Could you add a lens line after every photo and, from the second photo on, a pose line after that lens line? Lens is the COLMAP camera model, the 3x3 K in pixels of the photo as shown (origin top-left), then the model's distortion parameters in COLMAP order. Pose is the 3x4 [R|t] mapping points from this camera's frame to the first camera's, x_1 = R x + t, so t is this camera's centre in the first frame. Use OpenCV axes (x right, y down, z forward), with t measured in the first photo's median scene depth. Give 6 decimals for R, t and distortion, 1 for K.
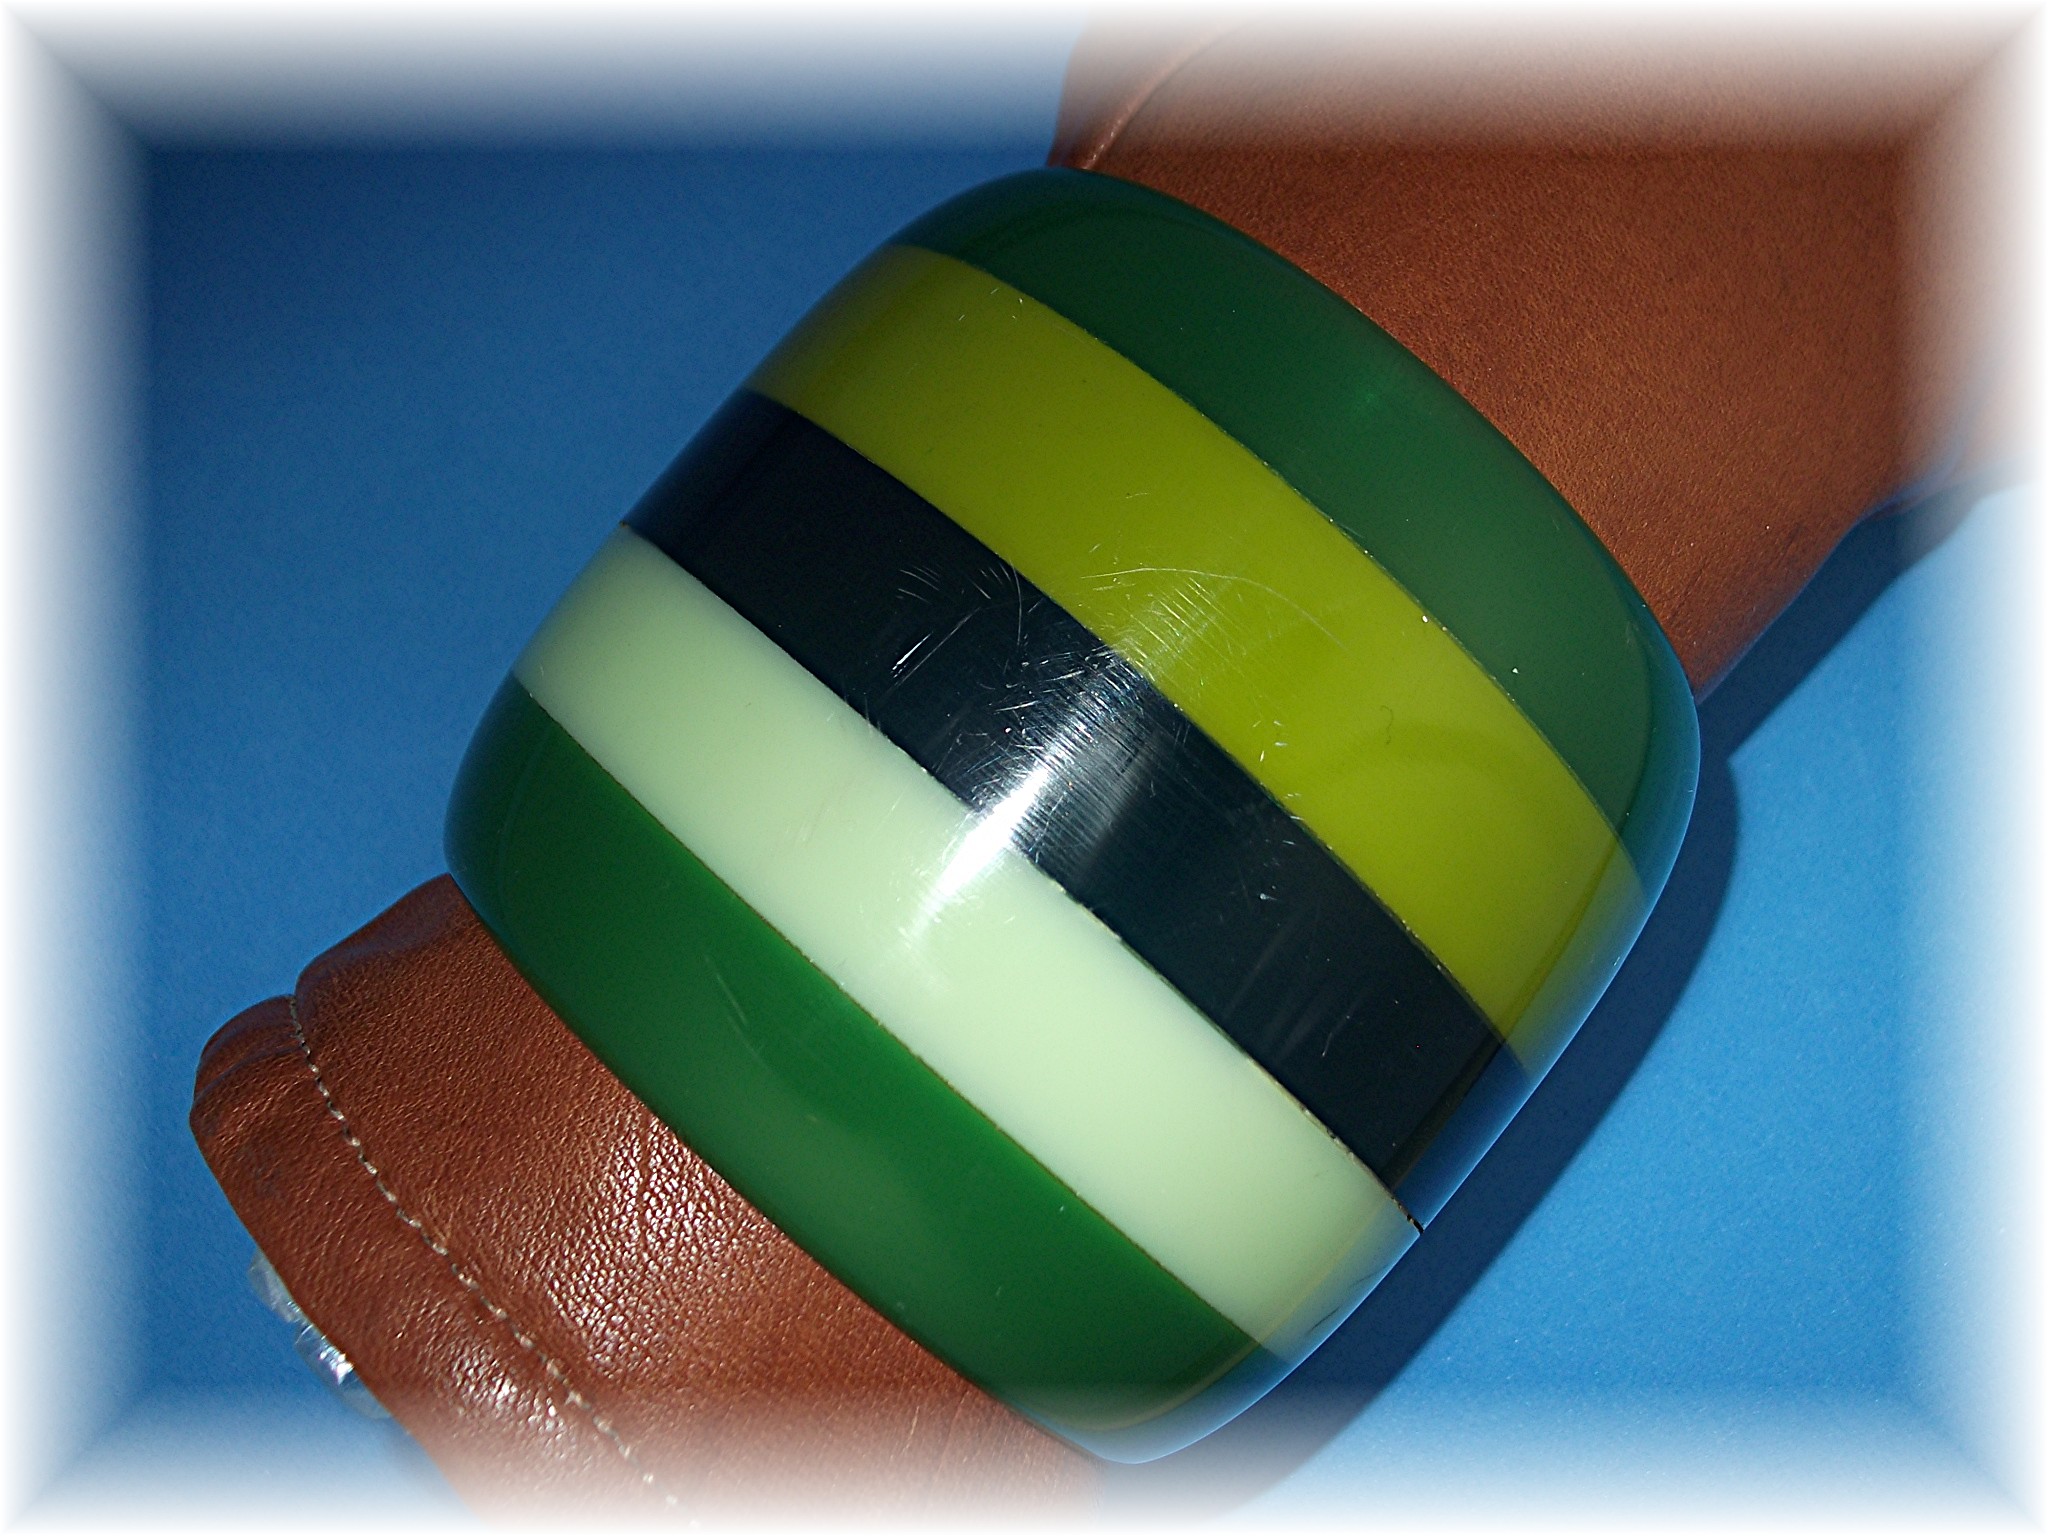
lens RADIAL K [[2372.6, 0, 1024.0], [0, 2372.6, 768.0], [0, 0, 1]] dist [0.003353, 0.039592]
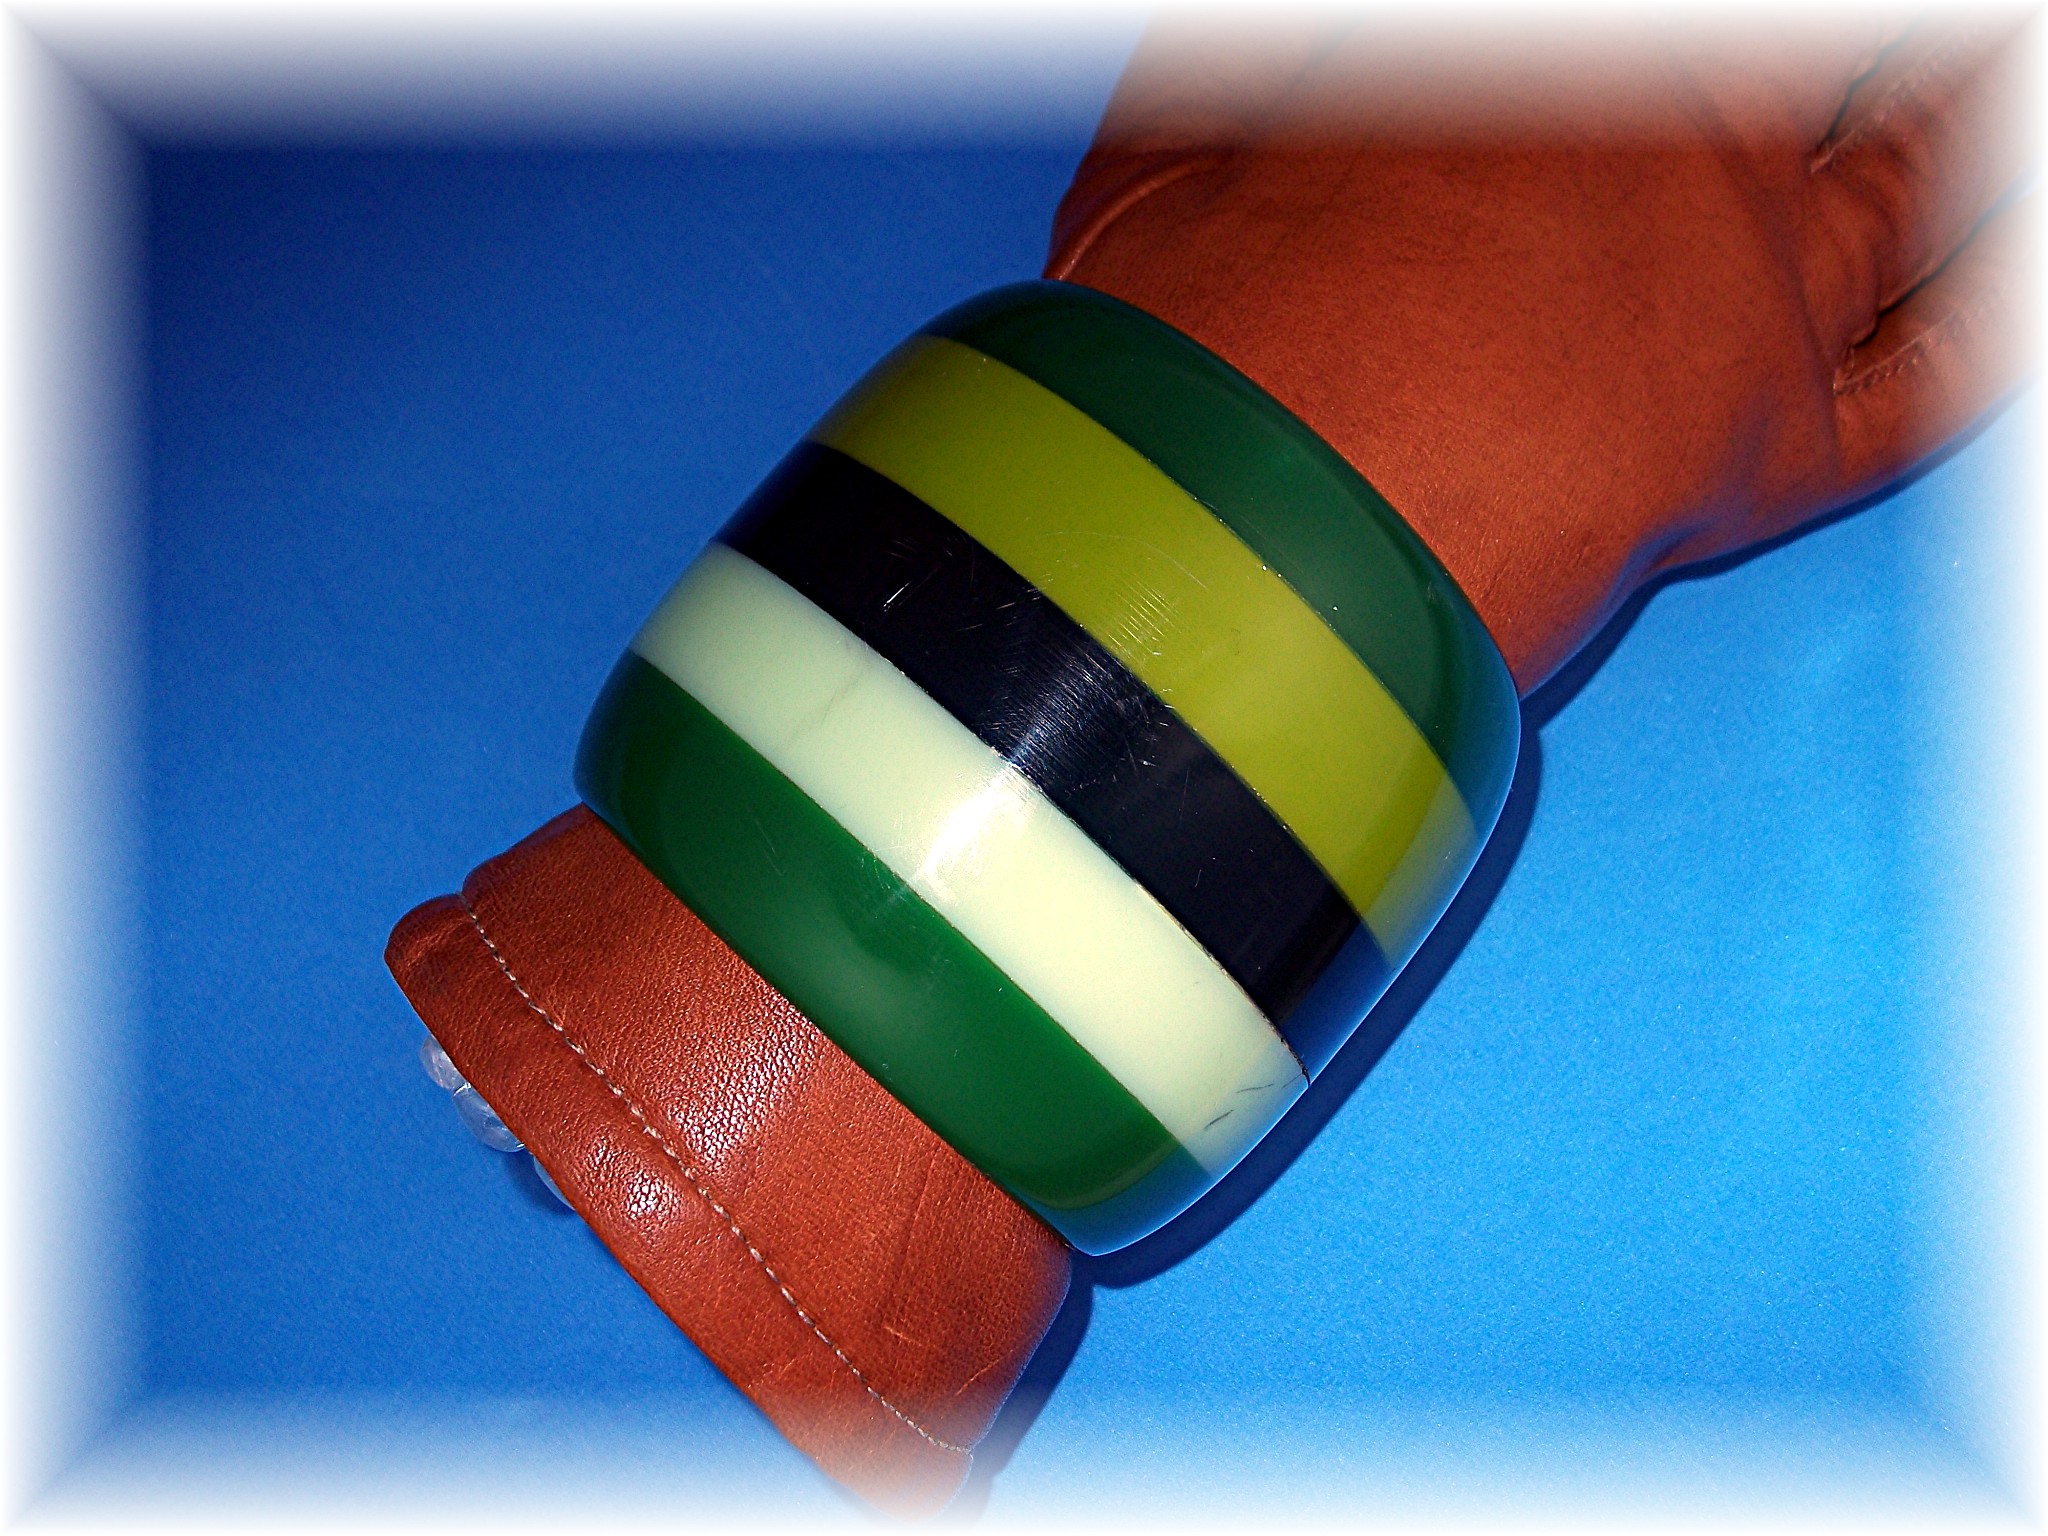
lens RADIAL K [[2372.6, 0, 1024.0], [0, 2372.6, 768.0], [0, 0, 1]] dist [0.003353, 0.039592]
pose [[0.996935, -0.004715, -0.078096, 0.129006], [-0.004396, 0.993230, -0.116084, 0.203610], [0.078115, 0.116071, 0.990164, -0.353819]]
